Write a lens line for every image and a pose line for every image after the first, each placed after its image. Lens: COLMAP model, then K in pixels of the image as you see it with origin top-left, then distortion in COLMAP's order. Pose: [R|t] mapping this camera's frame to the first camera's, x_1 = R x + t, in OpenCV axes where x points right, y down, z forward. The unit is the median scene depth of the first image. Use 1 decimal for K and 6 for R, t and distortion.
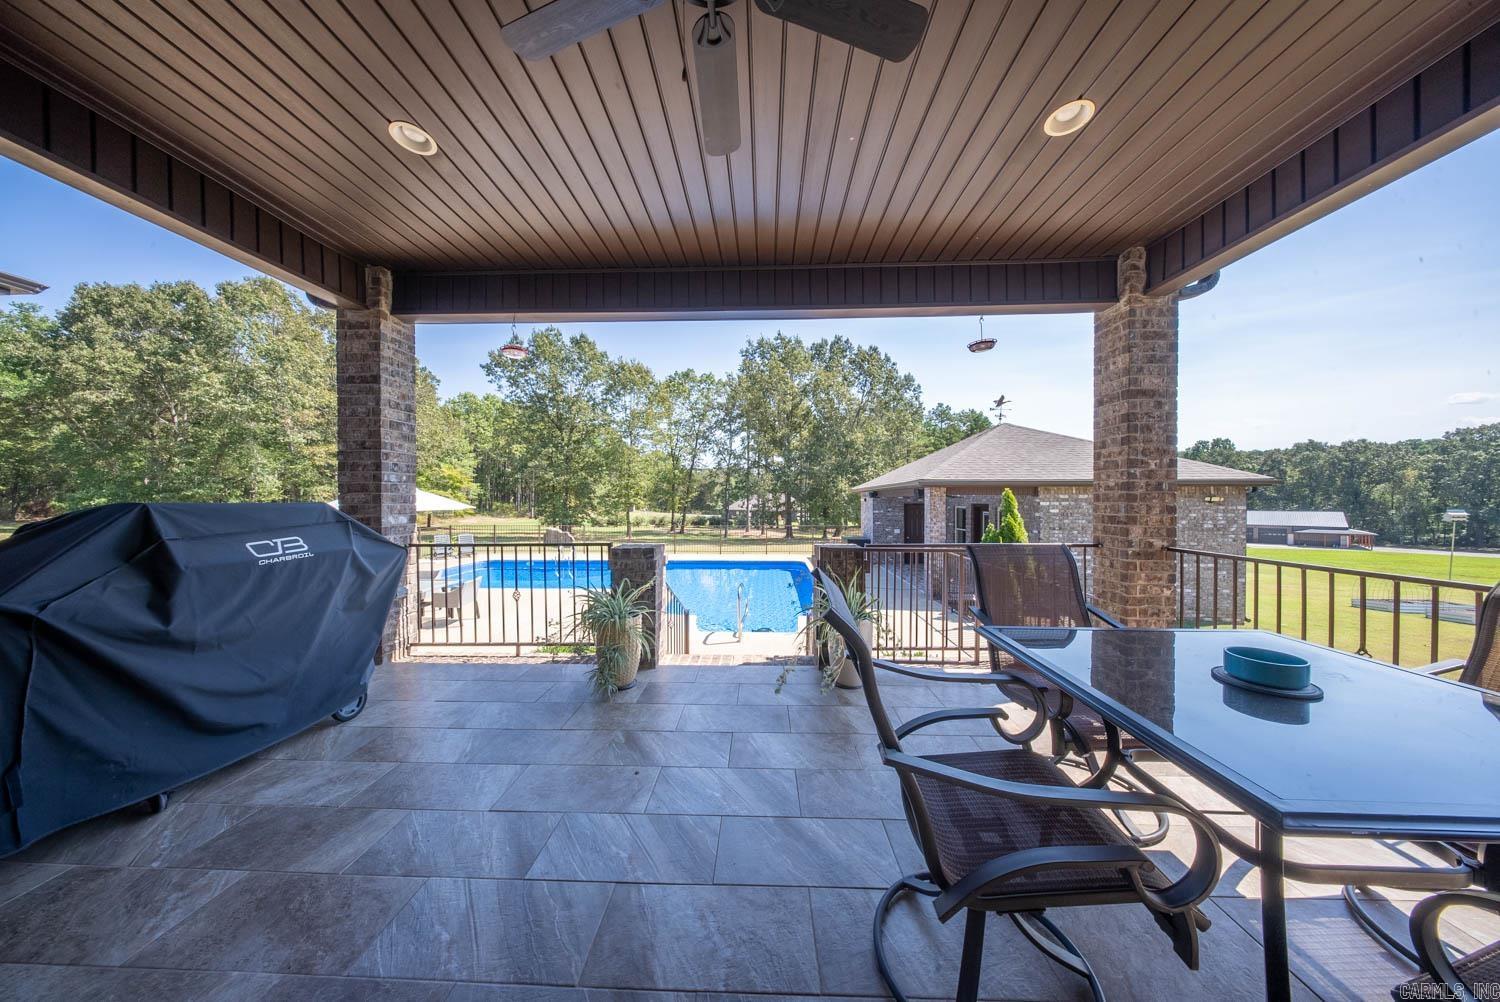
lens RADIAL K [[440.9, 0, 746.7], [0, 440.9, 505.0], [0, 0, 1]] dist [-0.004506, -0.000457]
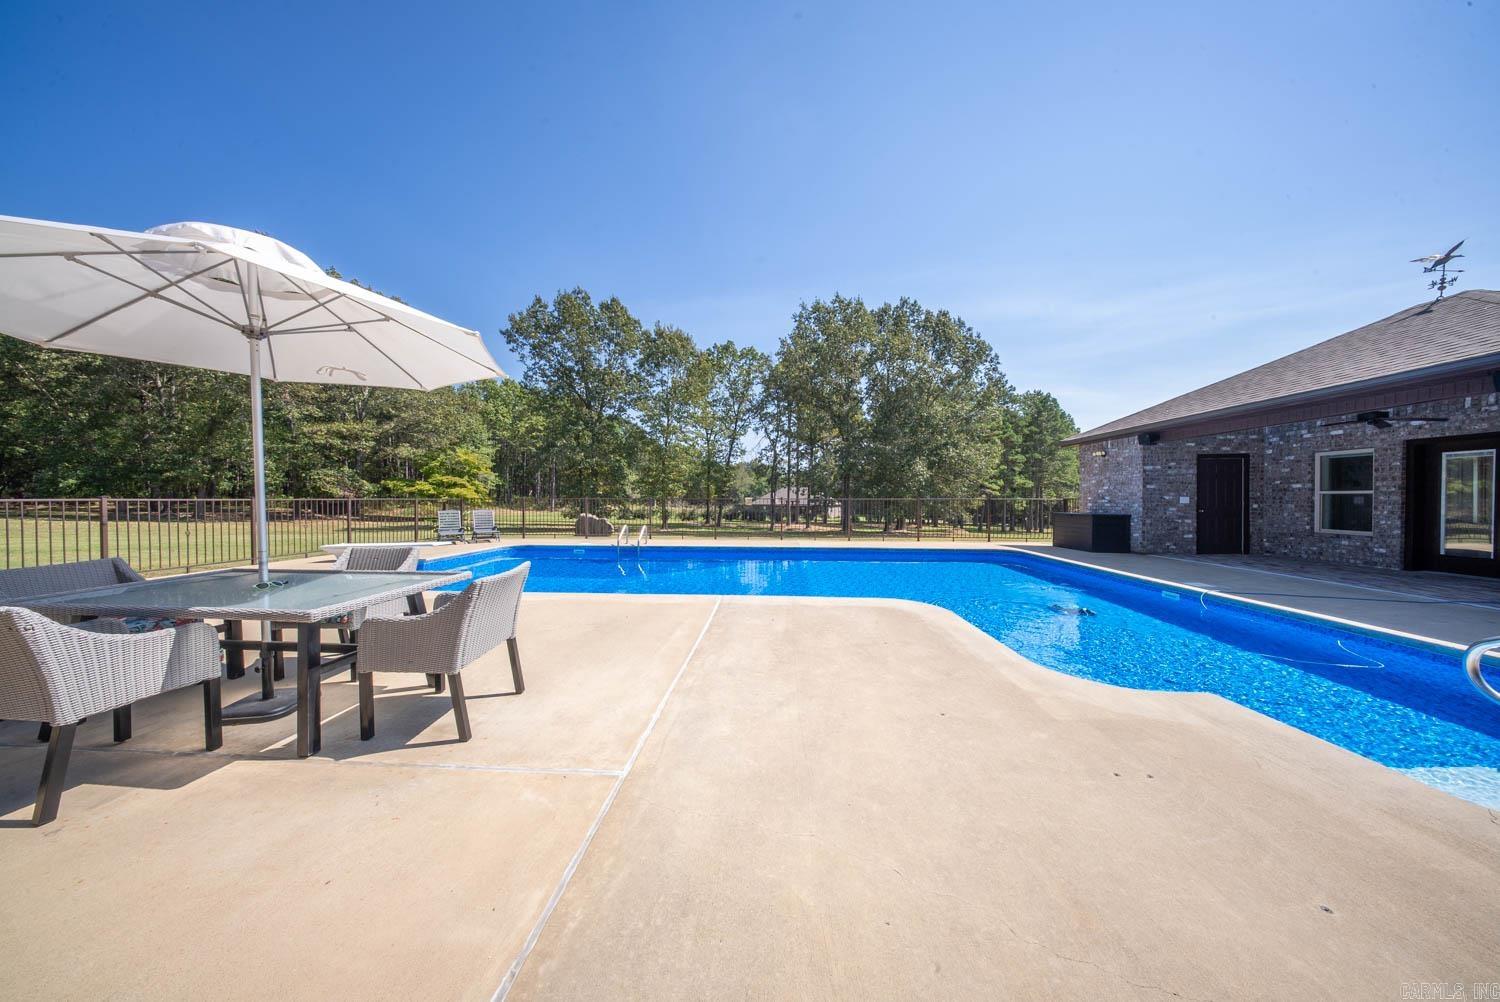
lens RADIAL K [[440.9, 0, 745.8], [0, 440.9, 507.0], [0, 0, 1]] dist [-0.004506, -0.000457]
pose [[0.999518, 0.002107, -0.030982, -0.080510], [-0.001870, 0.999969, 0.007648, 0.022054], [0.030997, -0.007586, 0.999491, 0.125625]]
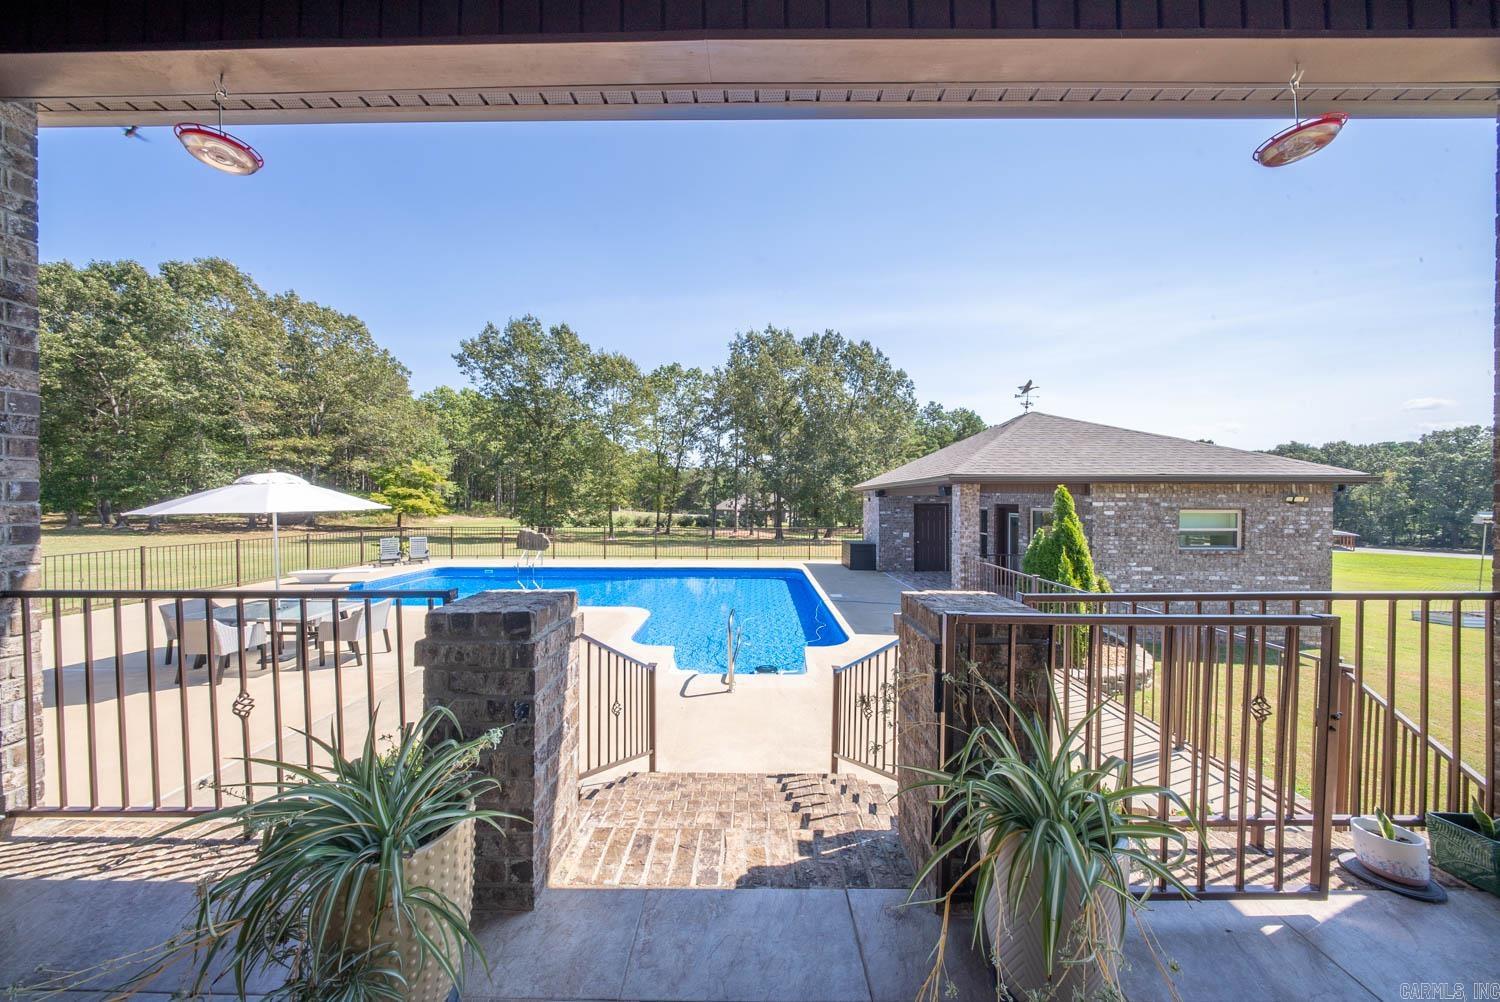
lens RADIAL K [[440.9, 0, 744.7], [0, 440.9, 505.4], [0, 0, 1]] dist [-0.004506, -0.000457]
pose [[0.999709, 0.002377, 0.023988, -0.001768], [-0.002419, 0.999996, 0.001756, -0.000053], [-0.023984, -0.001813, 0.999711, 0.039569]]
